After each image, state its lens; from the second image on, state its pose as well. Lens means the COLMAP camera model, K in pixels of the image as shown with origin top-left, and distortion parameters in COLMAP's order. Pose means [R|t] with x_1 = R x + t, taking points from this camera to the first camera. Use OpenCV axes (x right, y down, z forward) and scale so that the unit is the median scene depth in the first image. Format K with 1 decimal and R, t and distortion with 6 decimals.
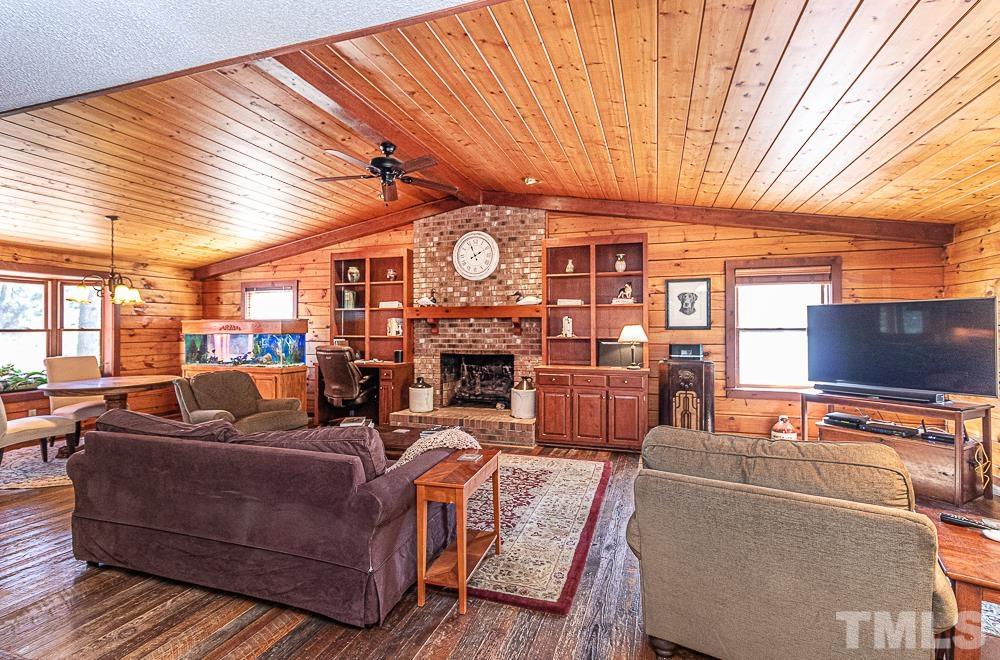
lens RADIAL K [[462.6, 0, 501.6], [0, 462.6, 326.5], [0, 0, 1]] dist [-0.000605, 0.001245]
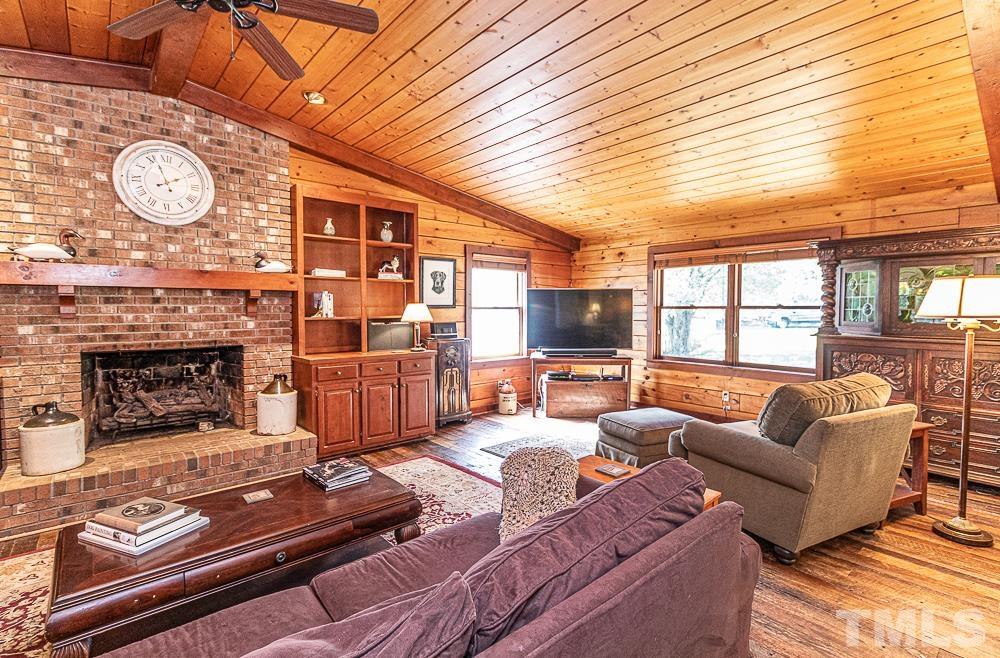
lens RADIAL K [[462.6, 0, 497.6], [0, 462.6, 325.0], [0, 0, 1]] dist [-0.000605, 0.001245]
pose [[0.513476, -0.030160, 0.857574, -0.380764], [-0.005091, 0.999257, 0.038191, 0.004050], [-0.858089, -0.023976, 0.512941, 0.354086]]
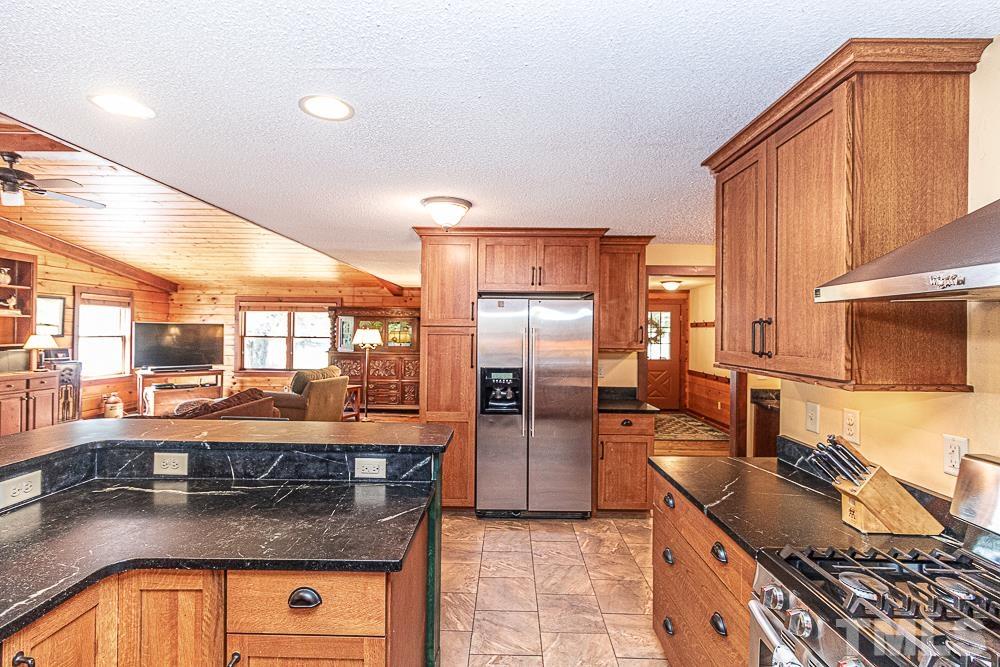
lens RADIAL K [[462.6, 0, 504.8], [0, 462.6, 330.3], [0, 0, 1]] dist [-0.000605, 0.001245]
pose [[-0.316404, 0.001836, 0.948623, -1.097726], [-0.017222, 0.999822, -0.007679, -0.022364], [-0.948468, -0.018766, -0.316316, 0.226548]]
